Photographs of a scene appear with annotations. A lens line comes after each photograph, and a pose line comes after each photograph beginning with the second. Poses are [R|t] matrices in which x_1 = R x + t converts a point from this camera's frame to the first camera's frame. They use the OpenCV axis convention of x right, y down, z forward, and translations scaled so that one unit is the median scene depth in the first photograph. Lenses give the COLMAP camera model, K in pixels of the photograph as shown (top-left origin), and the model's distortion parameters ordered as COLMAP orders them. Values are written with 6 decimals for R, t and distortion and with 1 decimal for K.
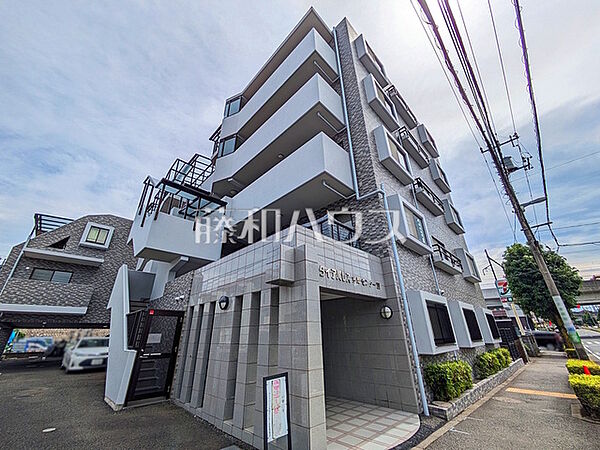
lens RADIAL K [[238.0, 0, 300.6], [0, 238.0, 225.7], [0, 0, 1]] dist [0.001761, 0.000461]
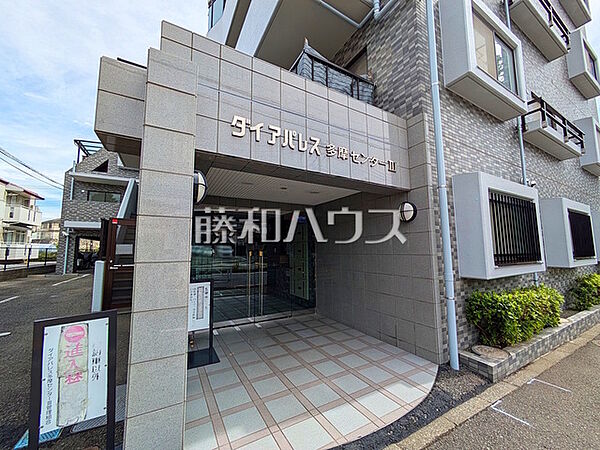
lens RADIAL K [[238.0, 0, 300.6], [0, 238.0, 225.7], [0, 0, 1]] dist [0.001761, 0.000461]
pose [[0.966248, -0.017214, -0.257039, 0.251680], [0.100501, 0.943893, 0.314587, 0.180167], [0.237202, -0.329802, 0.913765, 0.381065]]
